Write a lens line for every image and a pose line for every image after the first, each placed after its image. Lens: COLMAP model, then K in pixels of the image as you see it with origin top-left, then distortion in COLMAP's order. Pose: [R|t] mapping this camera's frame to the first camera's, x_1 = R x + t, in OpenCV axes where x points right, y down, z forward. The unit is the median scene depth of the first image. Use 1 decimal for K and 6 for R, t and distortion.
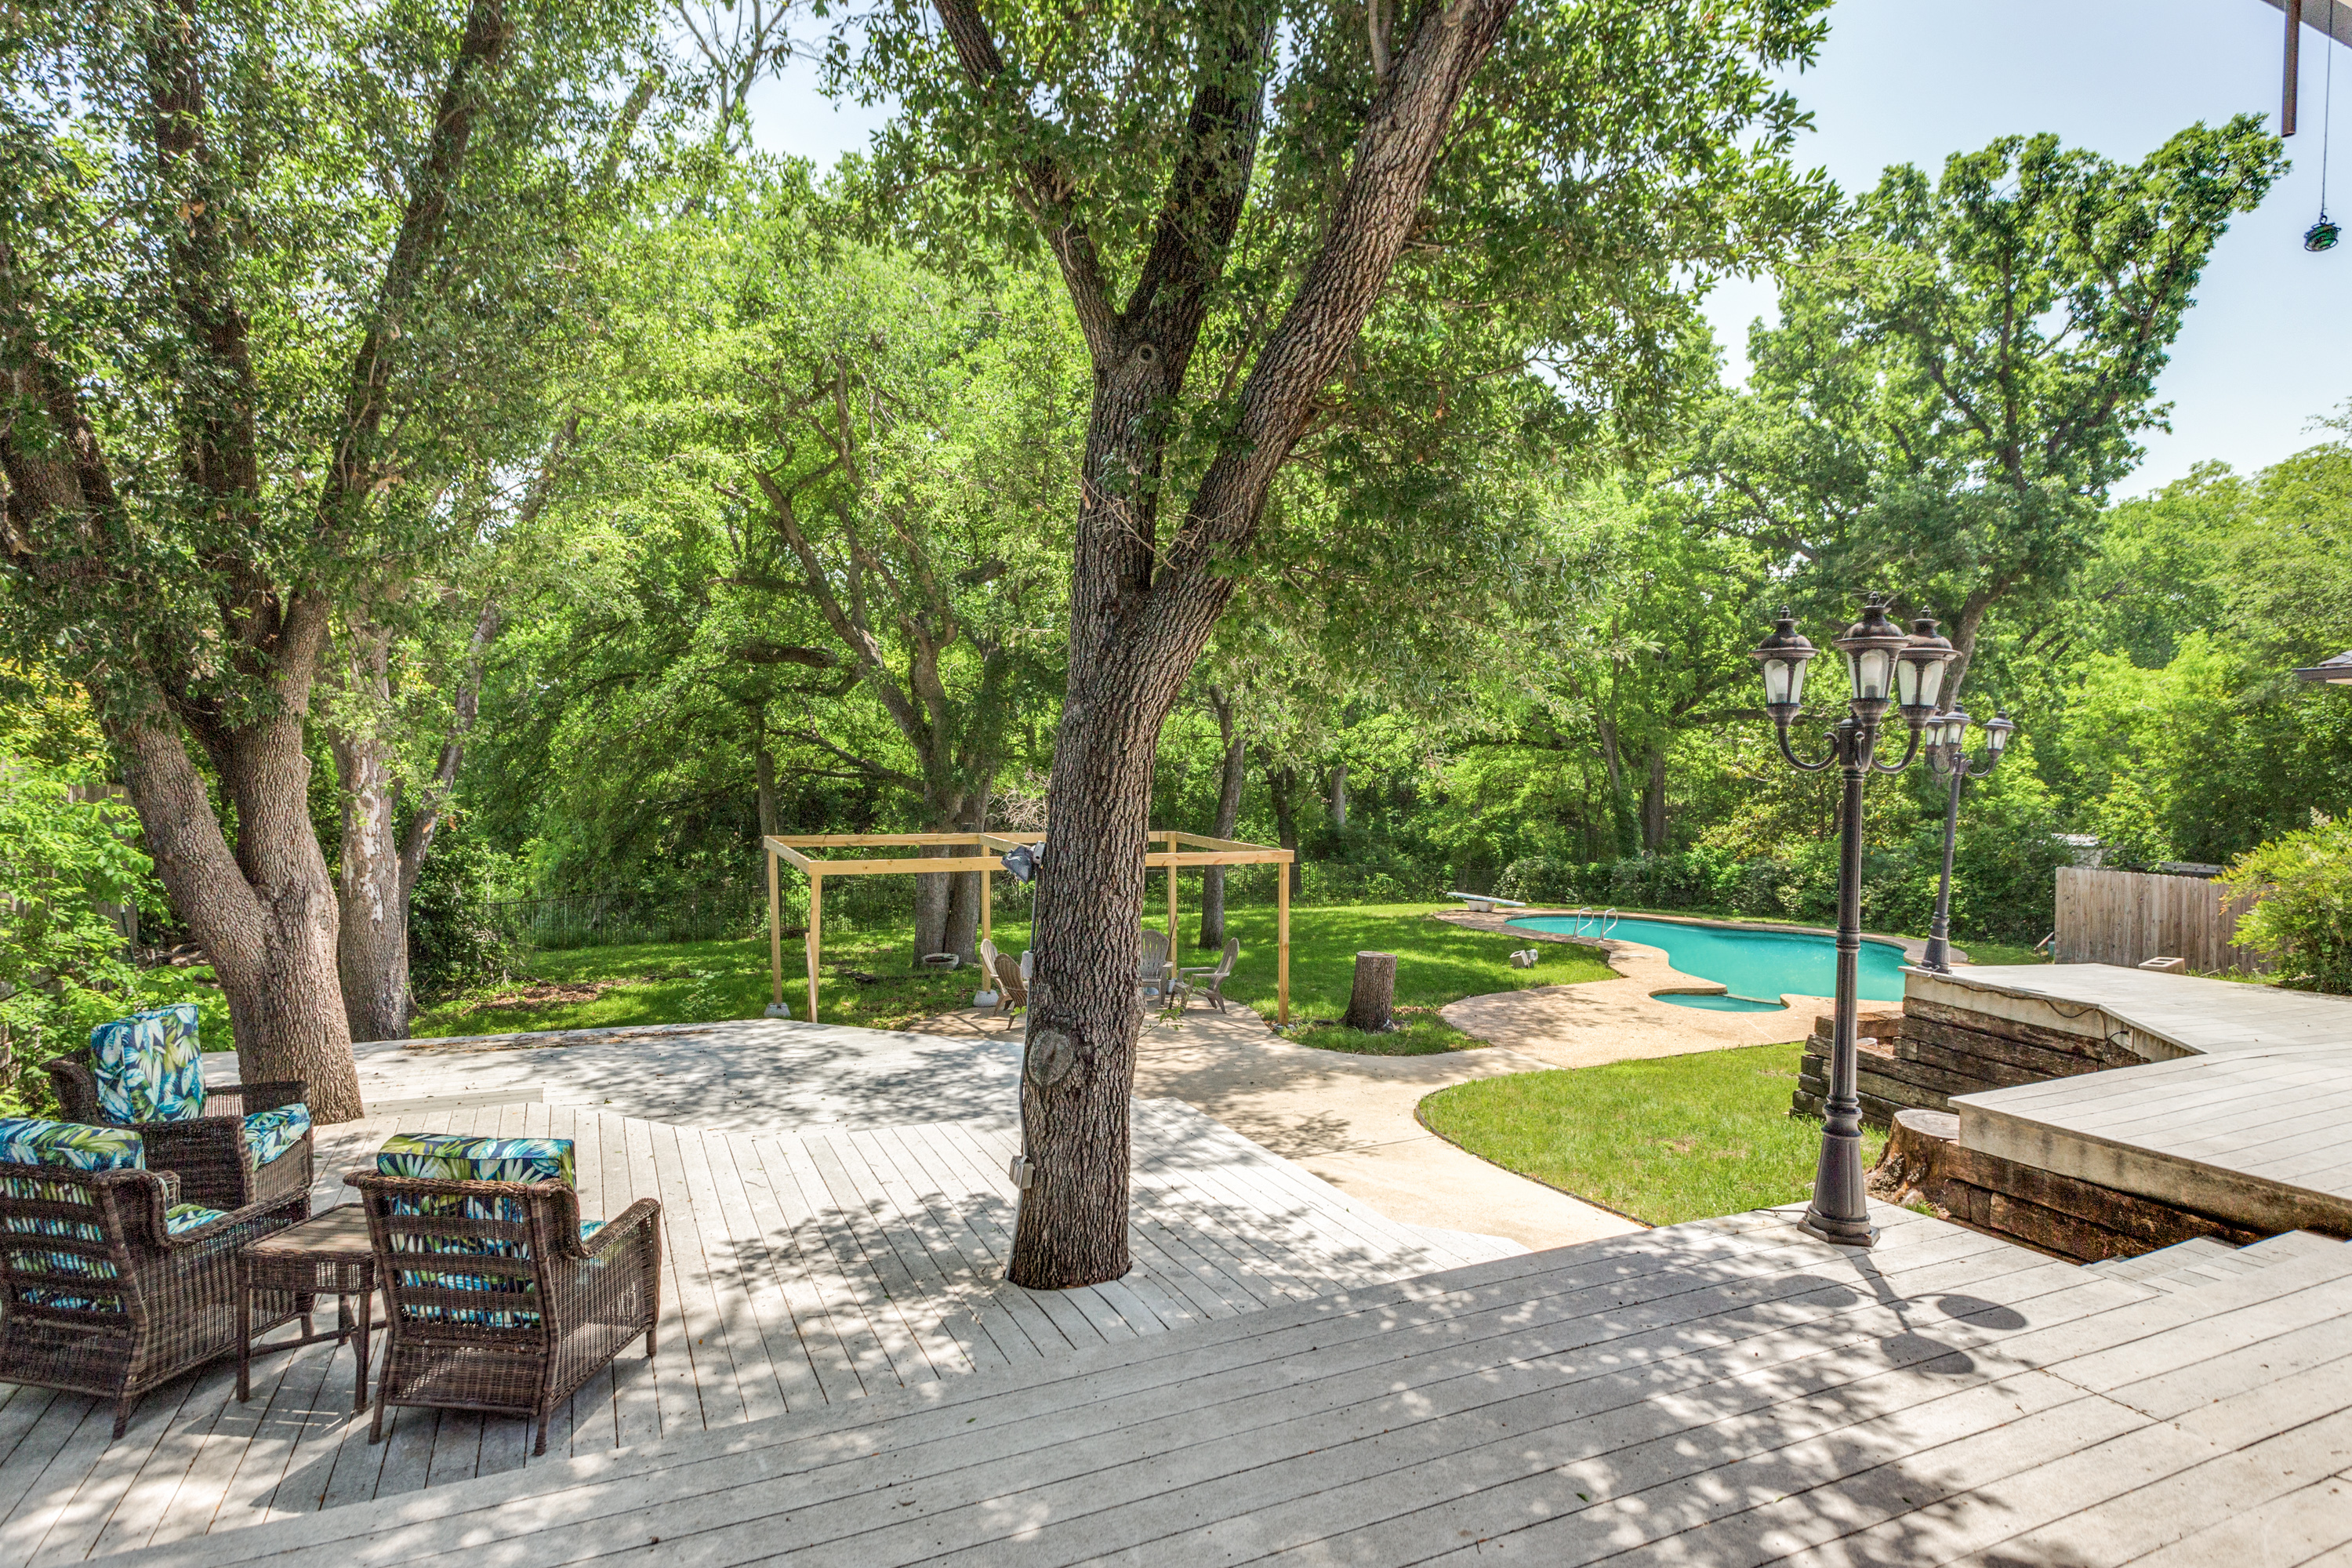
lens RADIAL K [[1261.6, 0, 1158.1], [0, 1261.6, 789.7], [0, 0, 1]] dist [-0.000969, -0.001165]
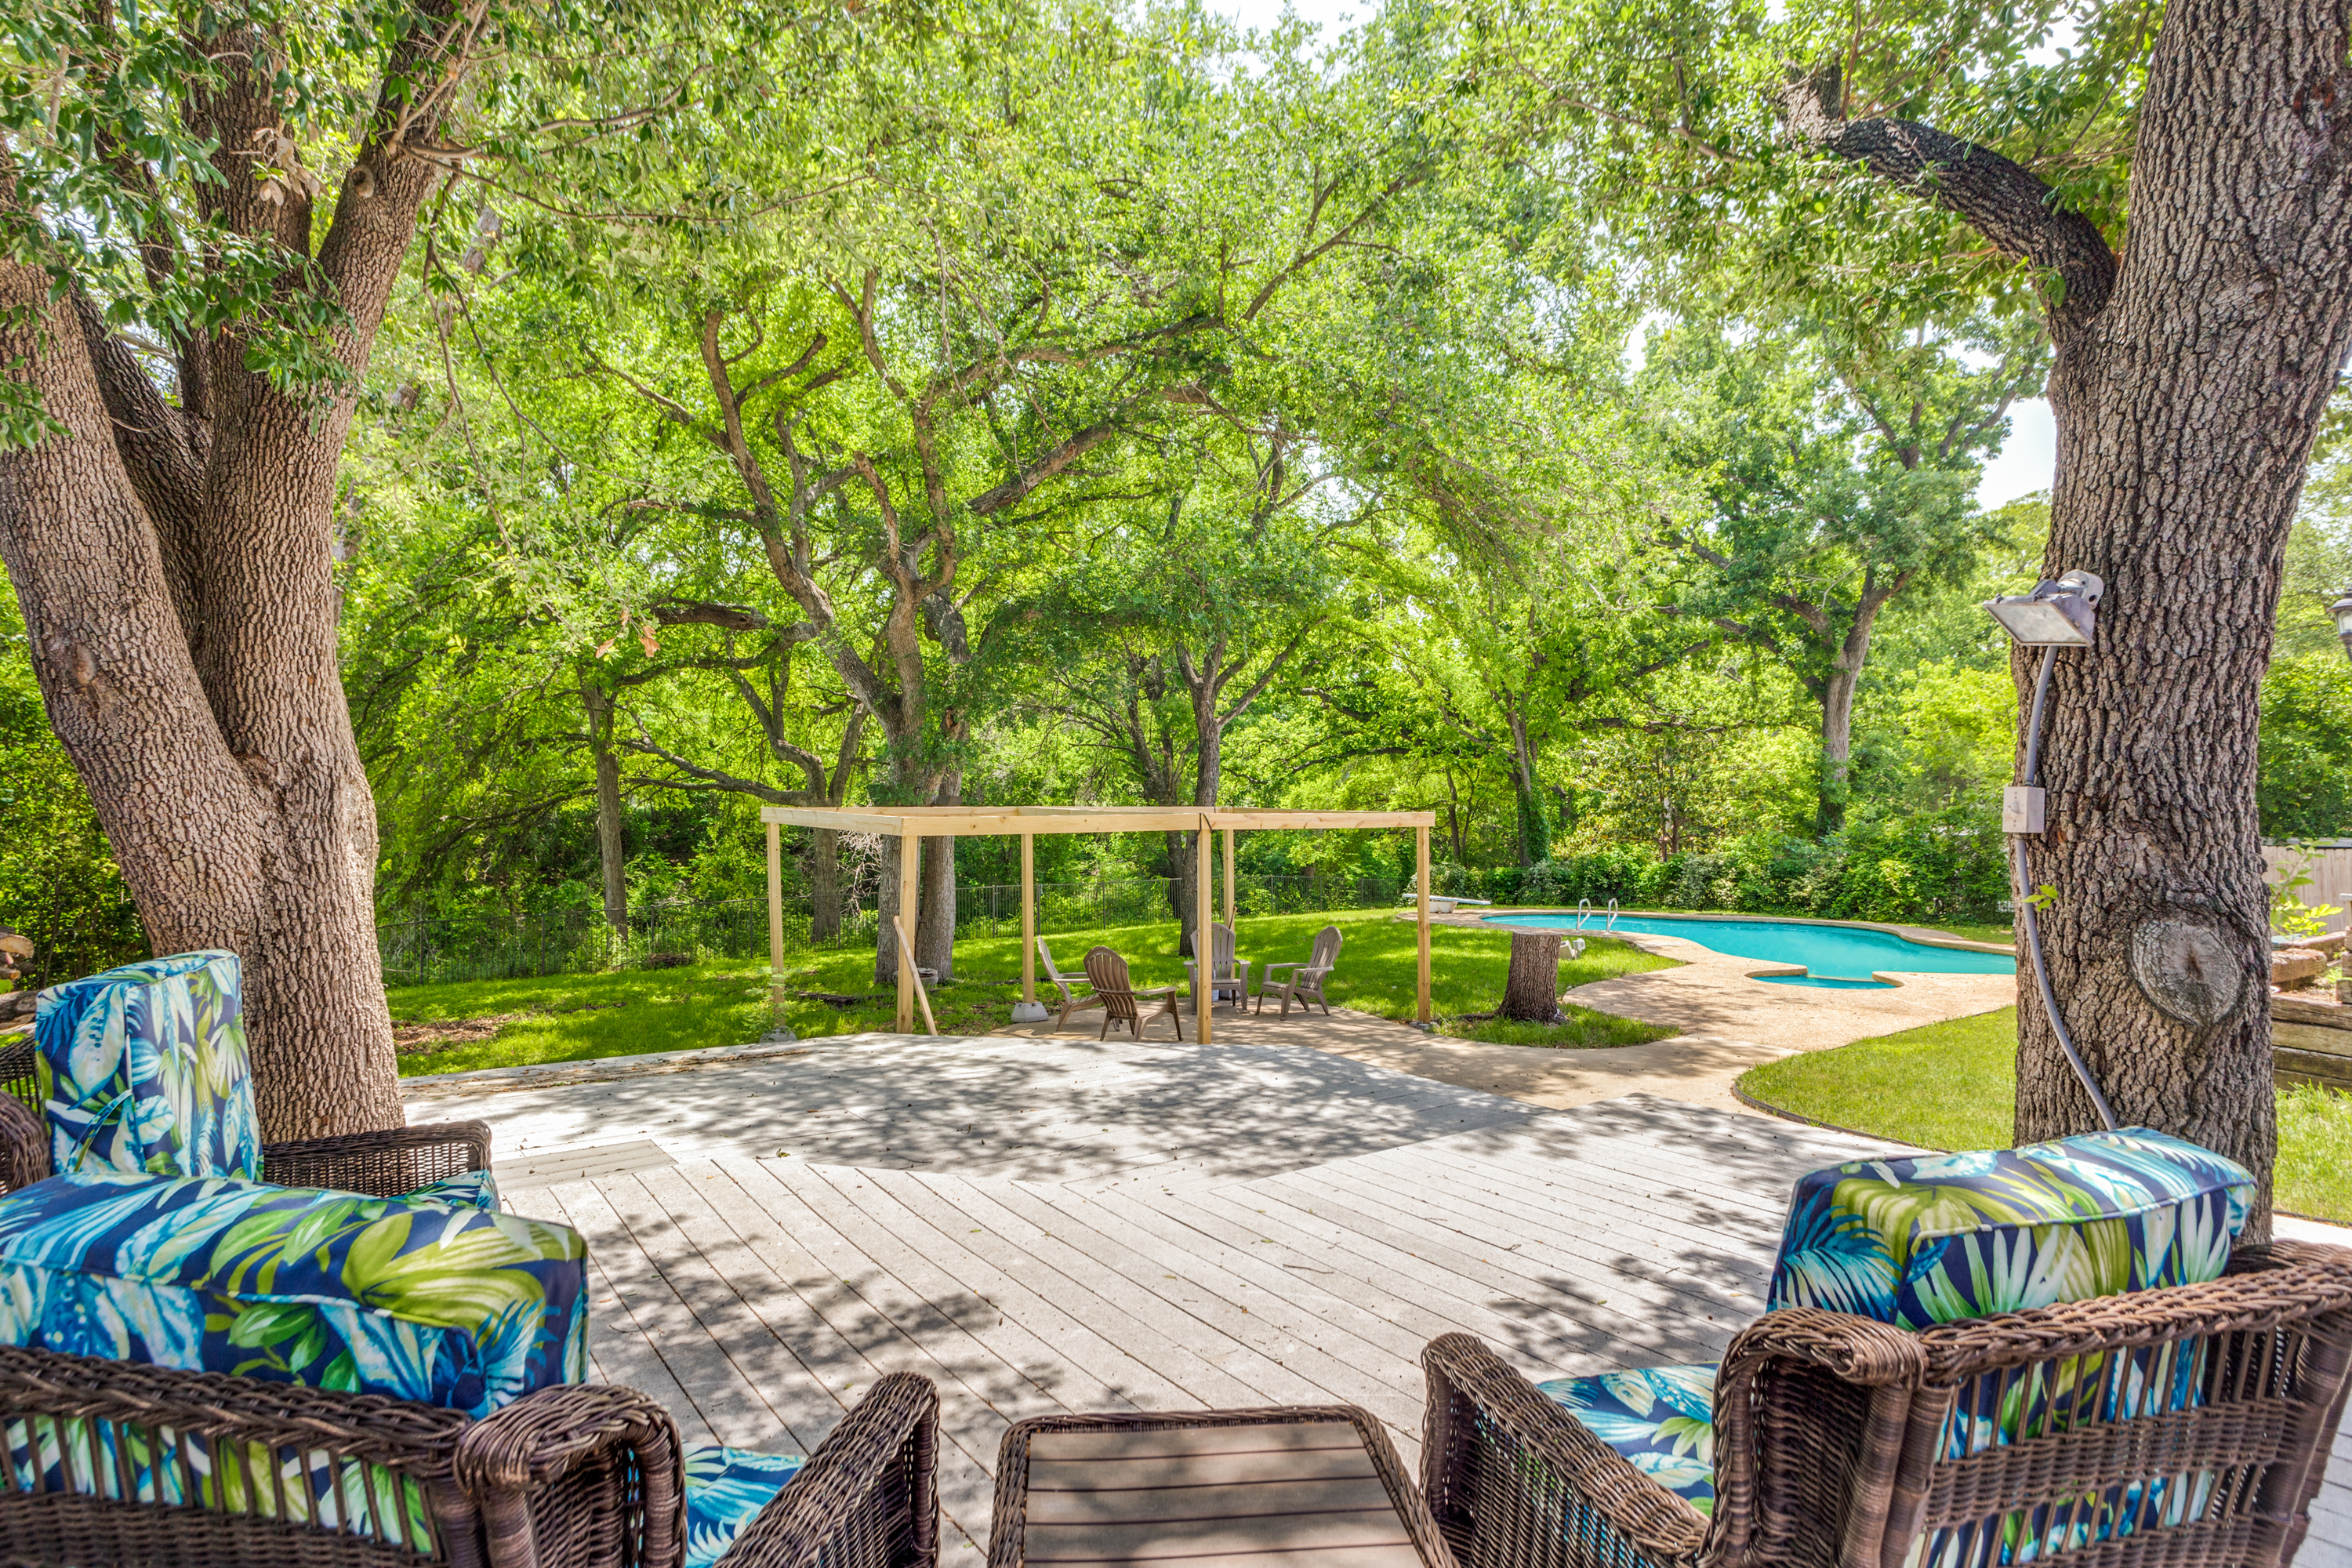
lens RADIAL K [[1261.6, 0, 1177.1], [0, 1261.6, 780.8], [0, 0, 1]] dist [-0.000969, -0.001165]
pose [[0.982243, -0.009708, 0.187360, -0.431795], [0.016587, 0.999243, -0.035182, 0.107767], [-0.186877, 0.037665, 0.981661, 0.419770]]
